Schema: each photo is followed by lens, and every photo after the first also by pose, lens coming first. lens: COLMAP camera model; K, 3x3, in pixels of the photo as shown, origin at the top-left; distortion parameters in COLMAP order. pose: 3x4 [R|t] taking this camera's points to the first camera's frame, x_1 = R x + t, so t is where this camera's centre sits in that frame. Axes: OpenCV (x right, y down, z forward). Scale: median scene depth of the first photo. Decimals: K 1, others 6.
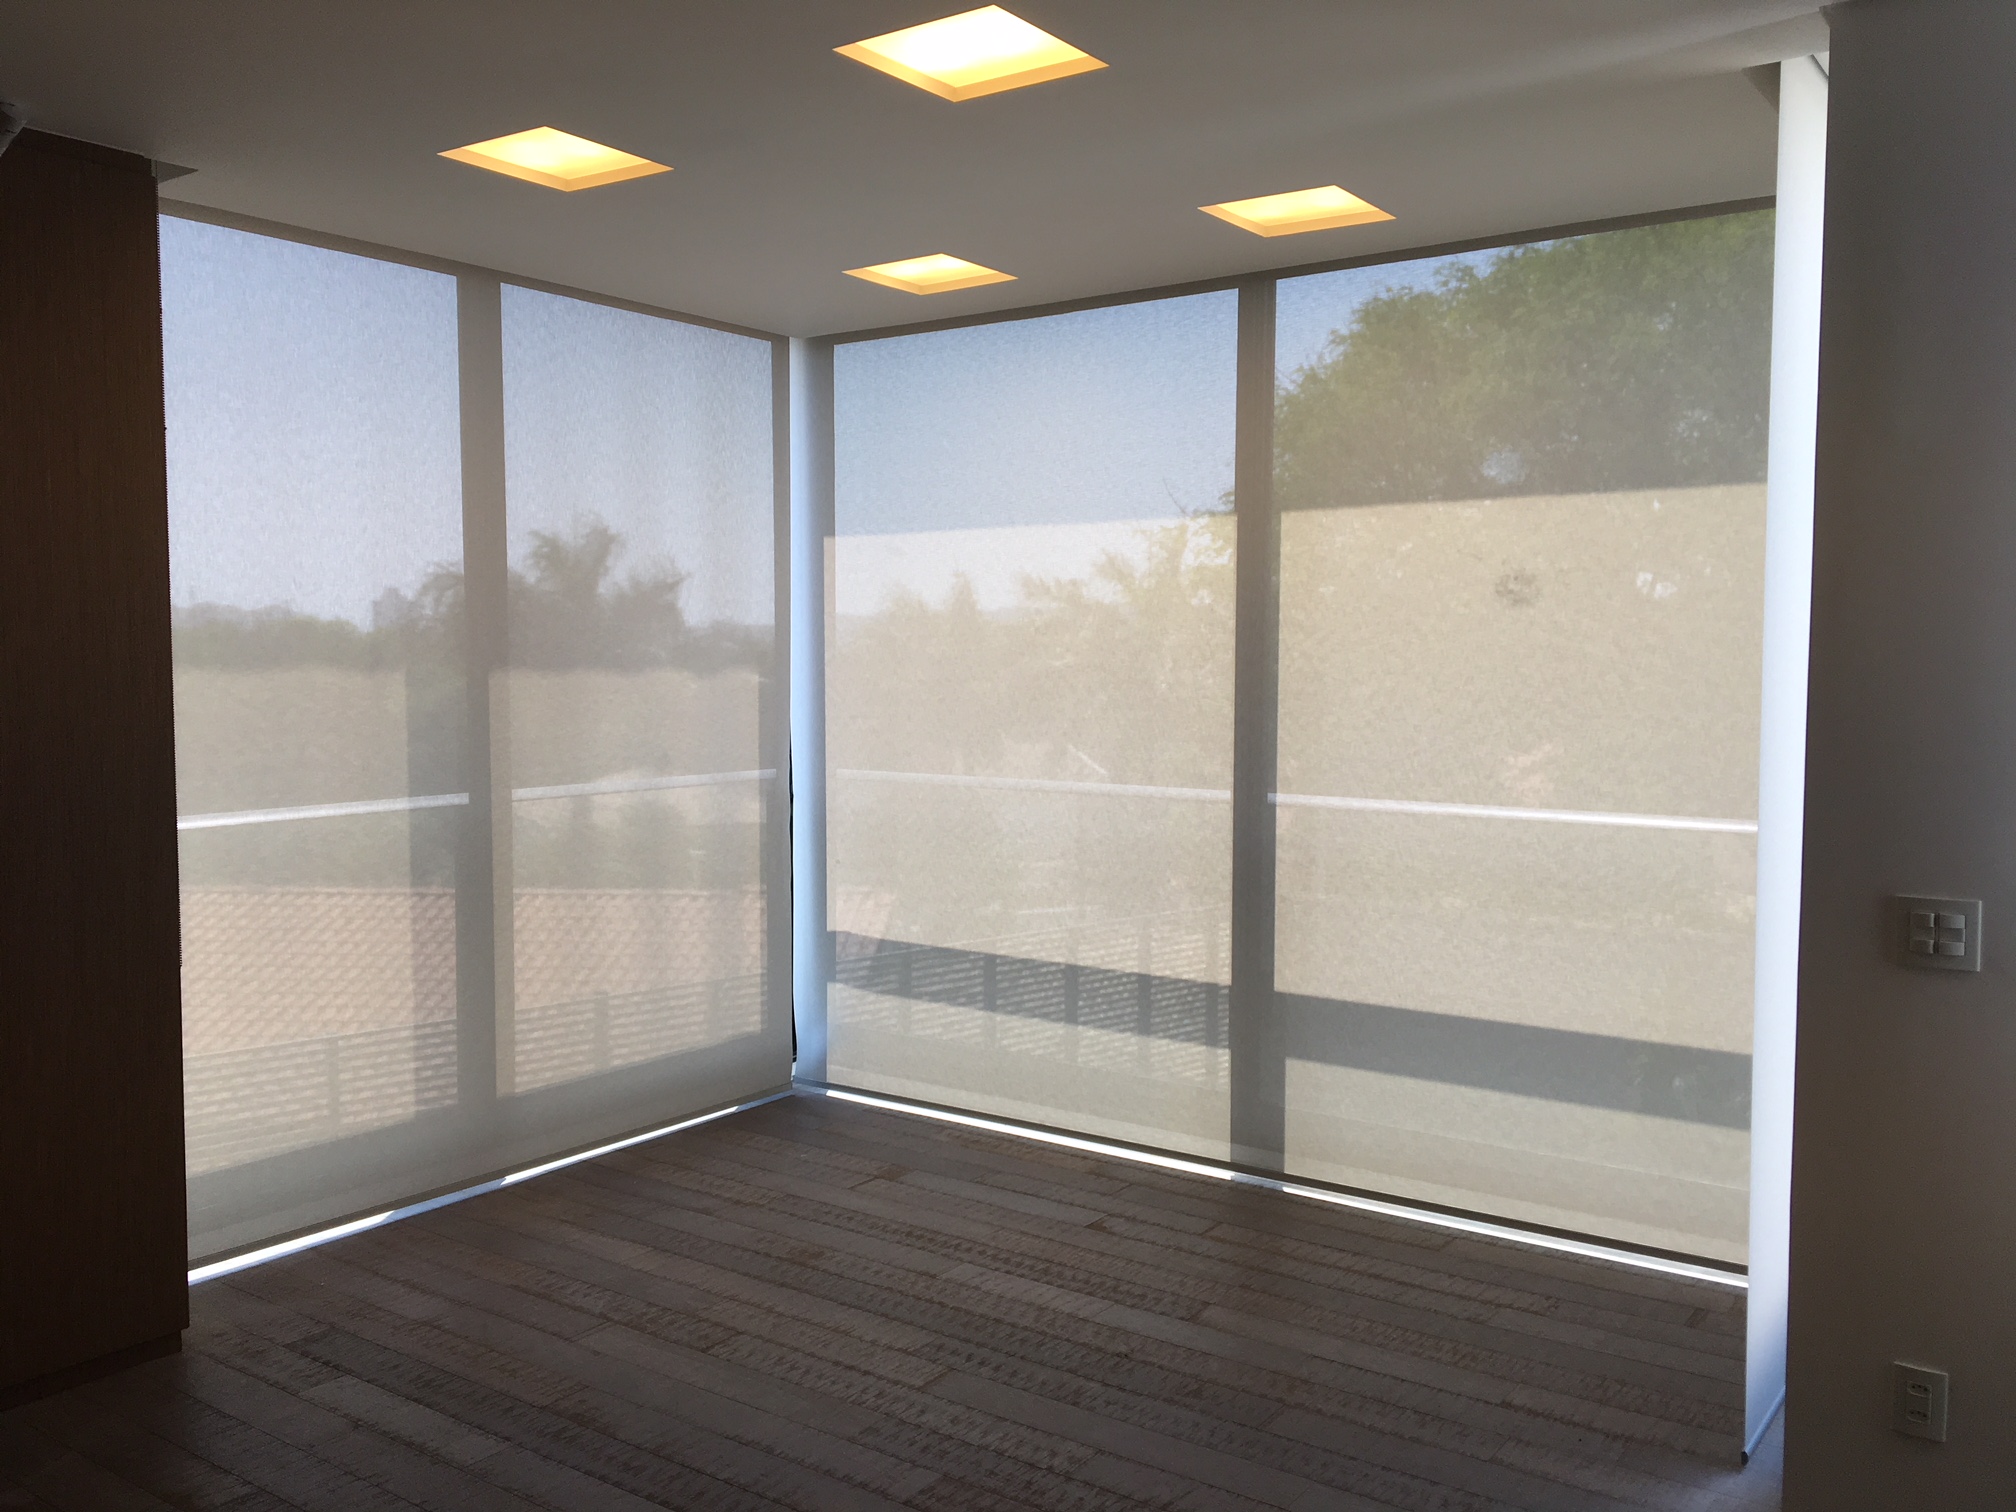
lens RADIAL K [[1689.5, 0, 991.9], [0, 1689.5, 746.9], [0, 0, 1]] dist [0.017554, -0.043490]
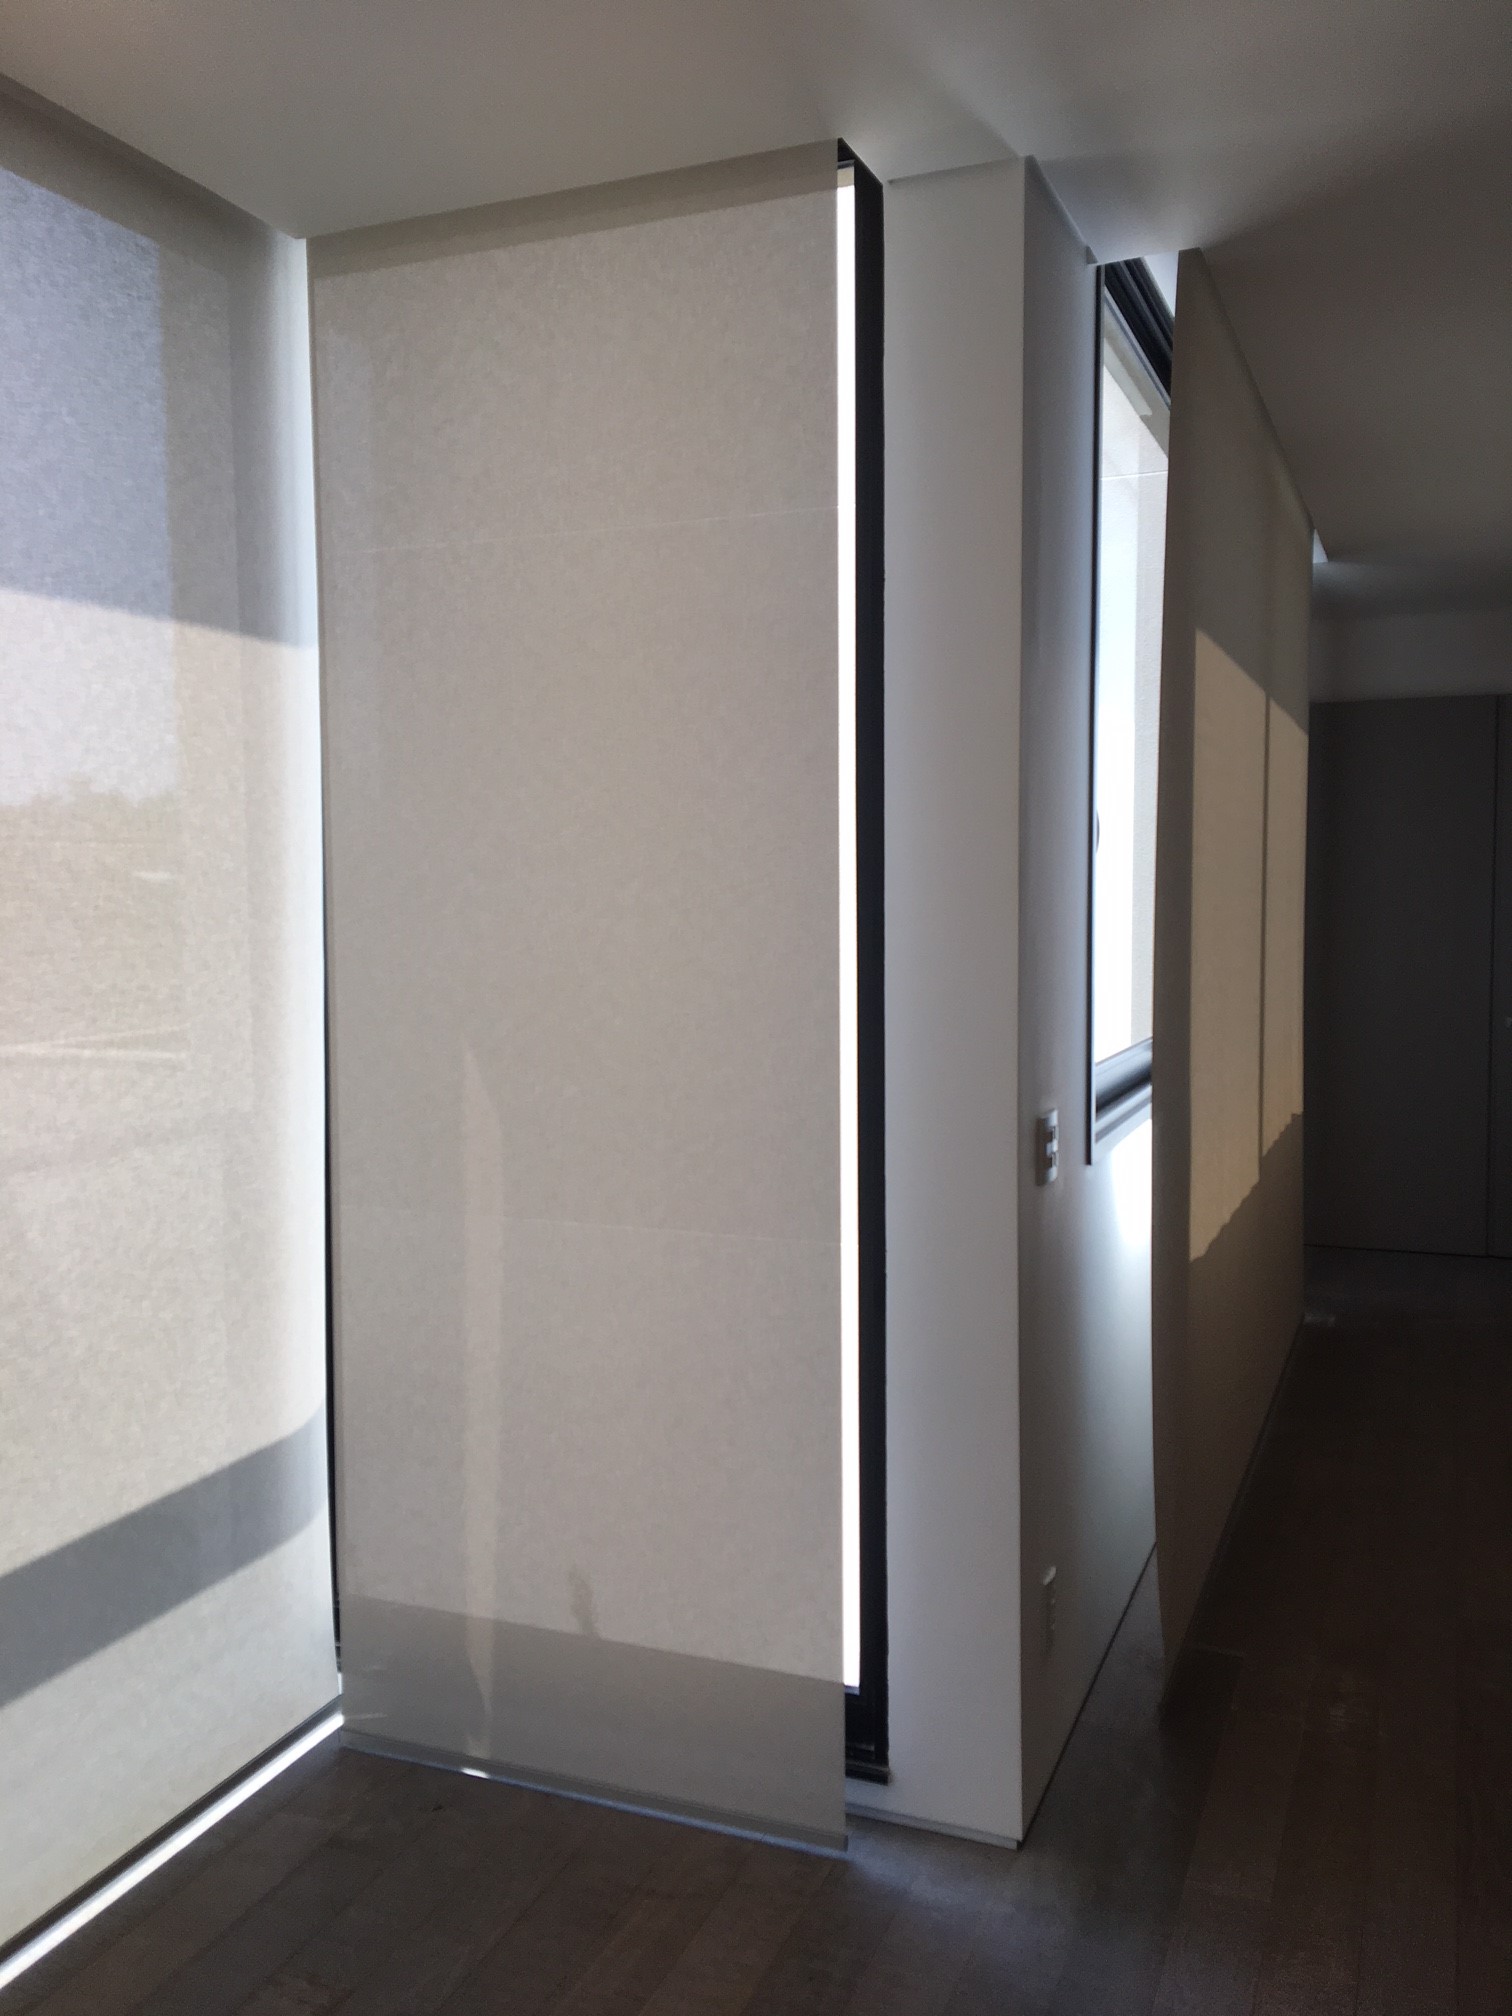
lens RADIAL K [[1689.5, 0, 751.5], [0, 1689.5, 1004.3], [0, 0, 1]] dist [0.017554, -0.043490]
pose [[-0.233127, -0.066240, 0.970188, -0.242508], [0.059835, 0.994810, 0.082299, -0.046336], [-0.970604, 0.077237, -0.227954, 0.889127]]
